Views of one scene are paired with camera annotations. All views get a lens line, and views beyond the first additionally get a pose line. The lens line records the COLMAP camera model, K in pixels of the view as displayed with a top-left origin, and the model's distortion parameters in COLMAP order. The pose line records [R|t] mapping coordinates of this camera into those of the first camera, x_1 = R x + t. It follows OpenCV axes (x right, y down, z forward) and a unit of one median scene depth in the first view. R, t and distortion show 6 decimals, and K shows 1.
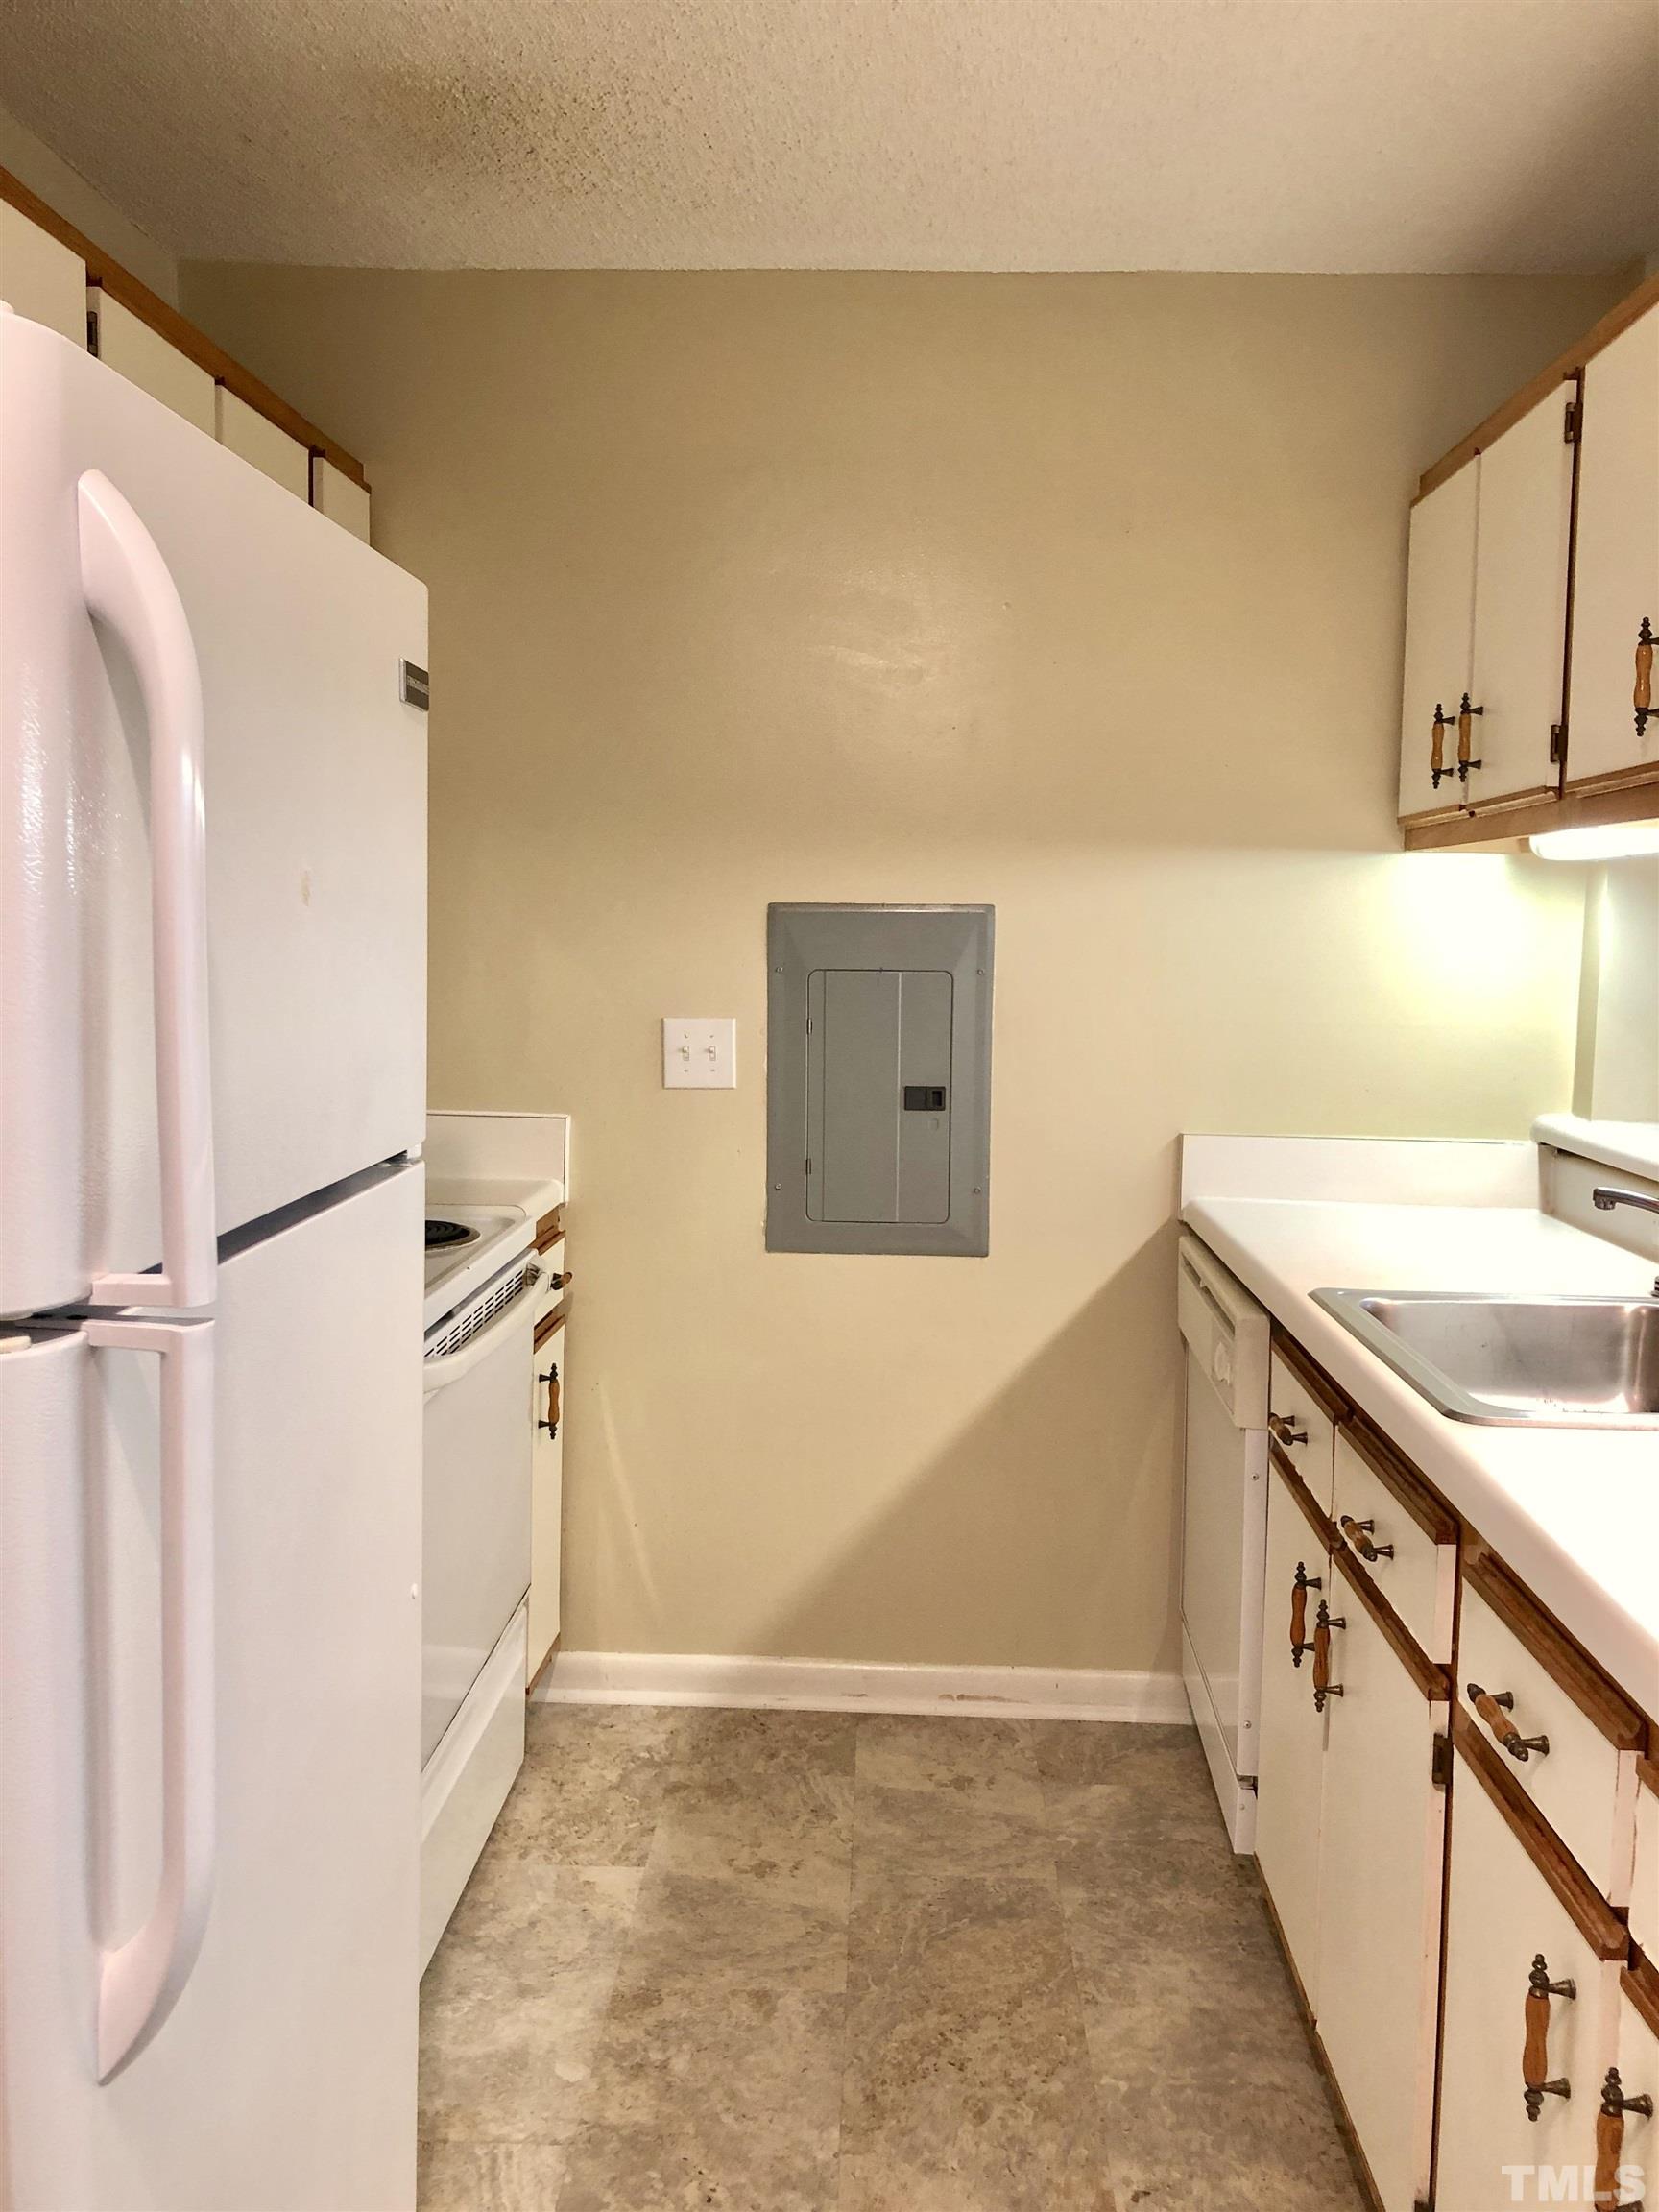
lens RADIAL K [[1789.7, 0, 825.5], [0, 1789.7, 1111.0], [0, 0, 1]] dist [0.011879, 0.015092]
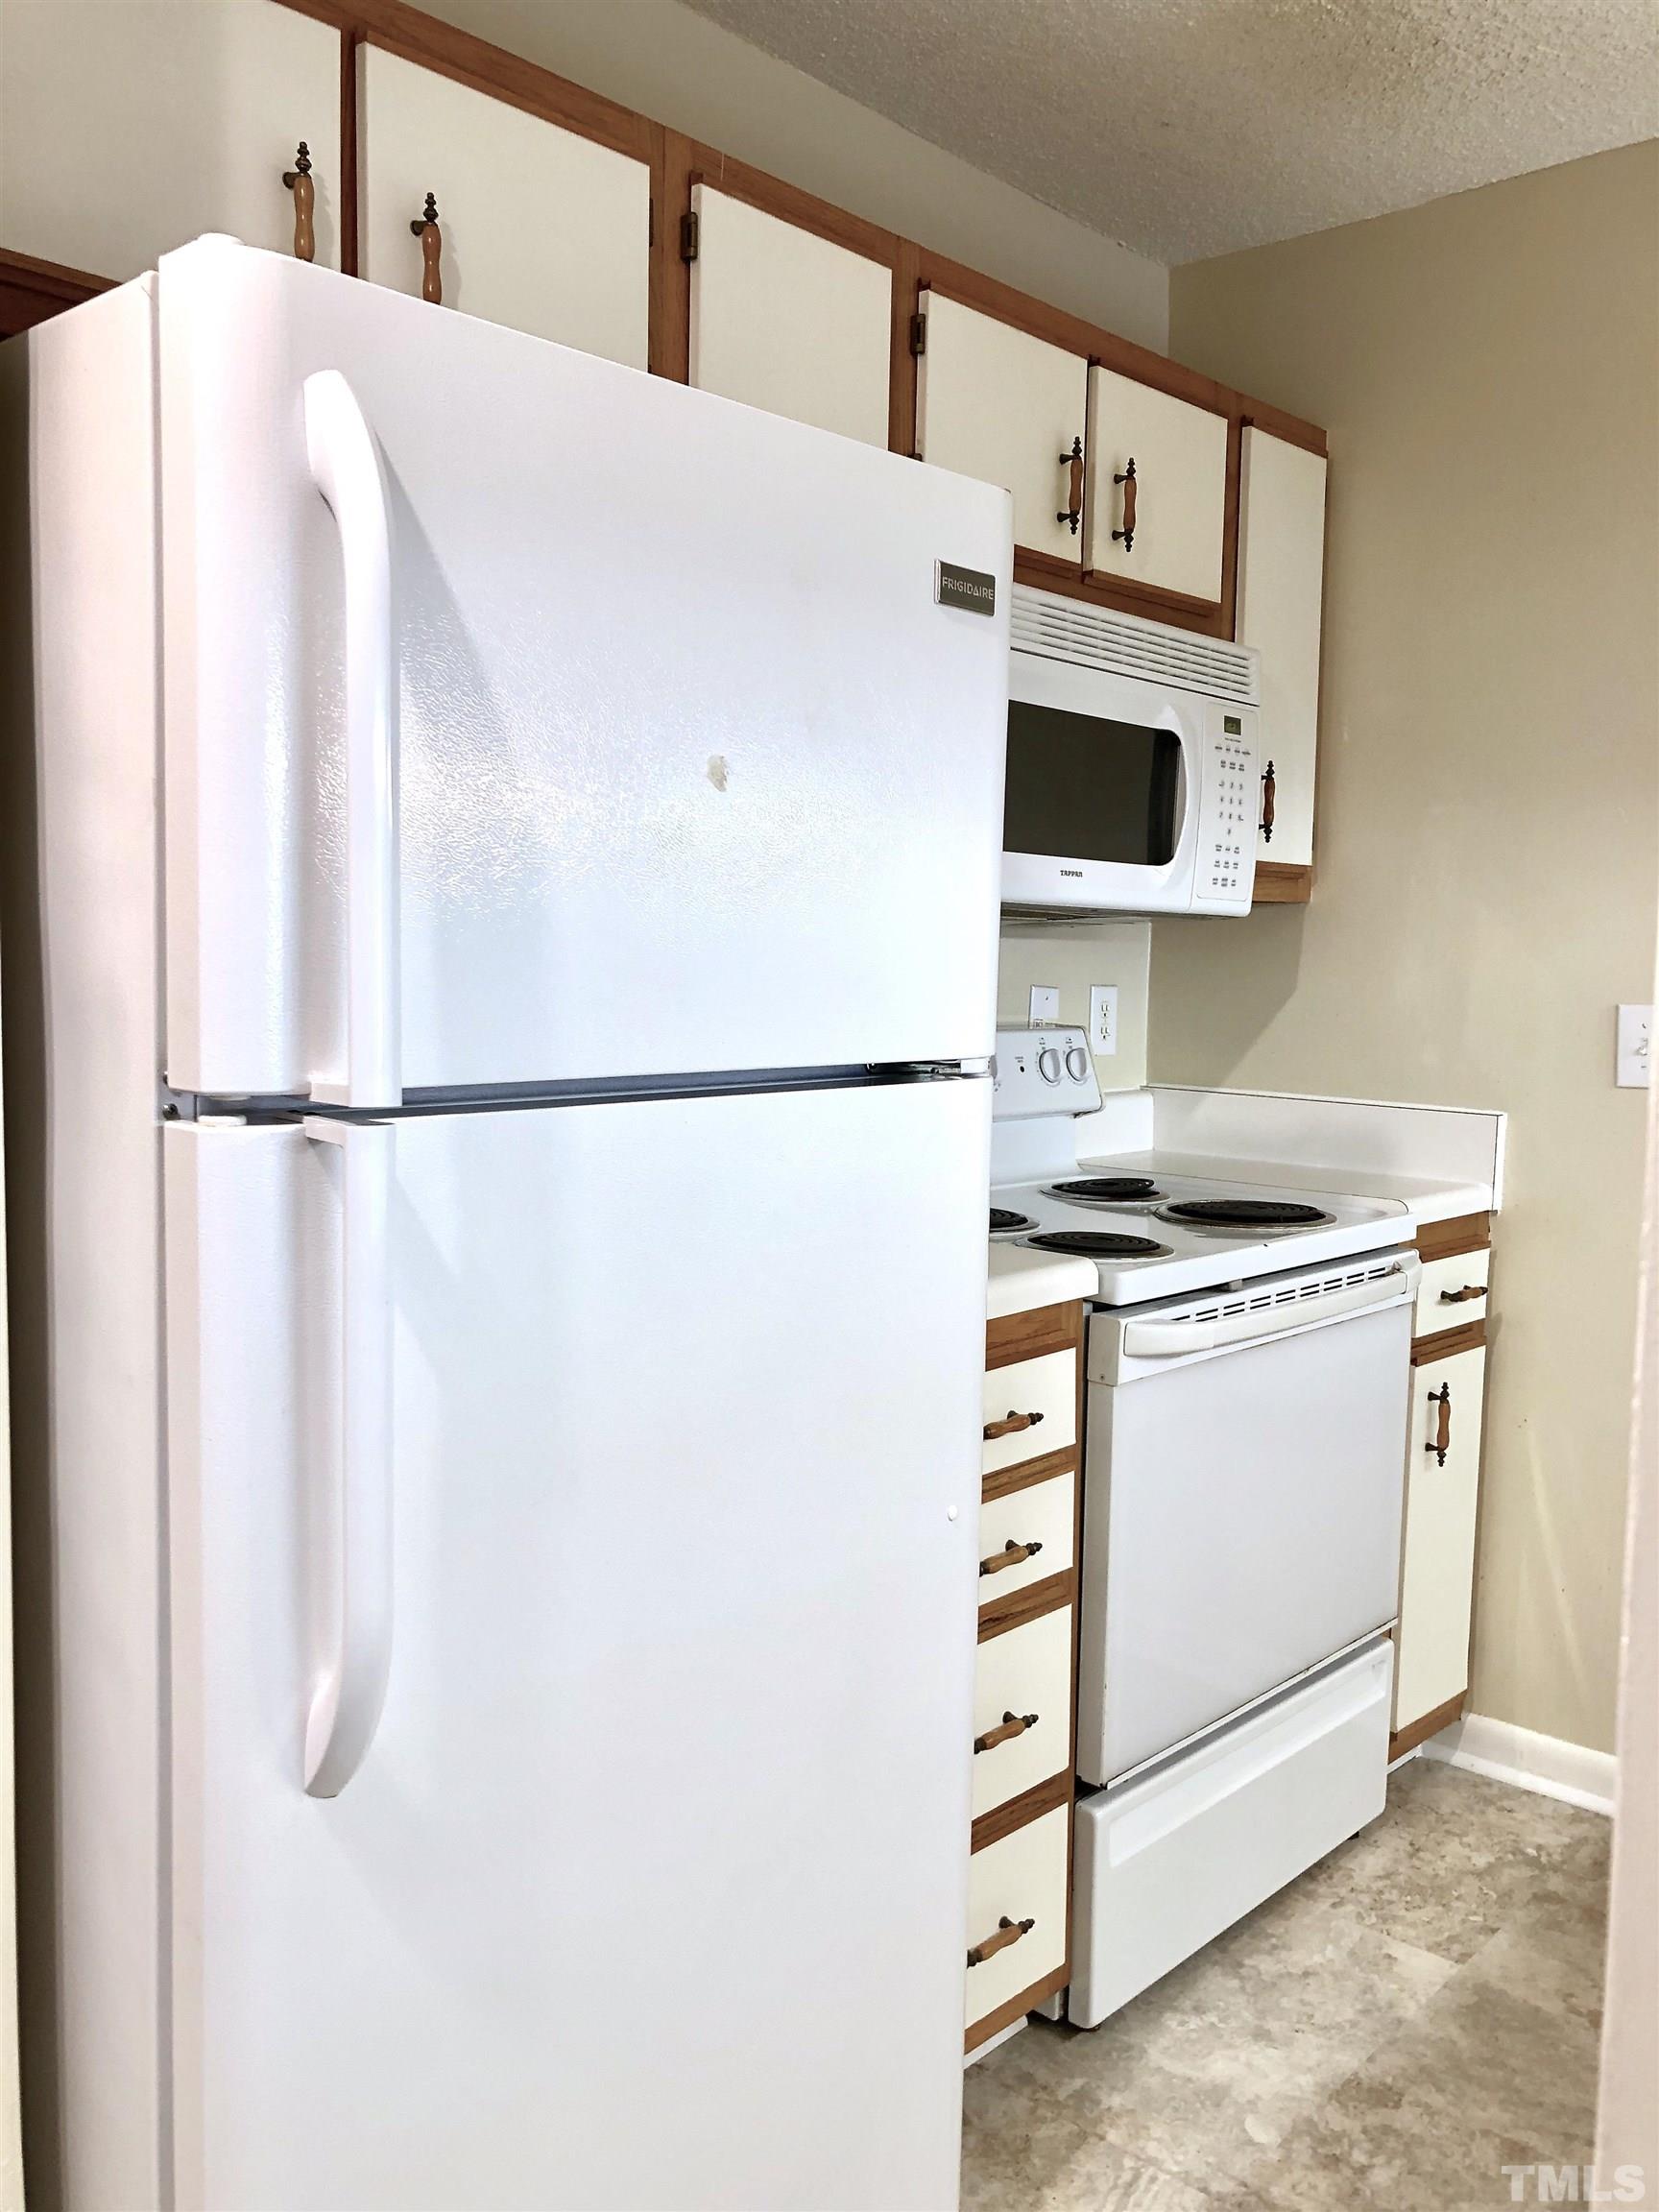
lens RADIAL K [[1789.7, 0, 831.0], [0, 1789.7, 1103.6], [0, 0, 1]] dist [0.011879, 0.015092]
pose [[0.769605, 0.050248, -0.636540, 0.207976], [-0.070085, 0.997523, -0.005992, 0.033541], [0.634662, 0.049223, 0.771220, 0.118711]]
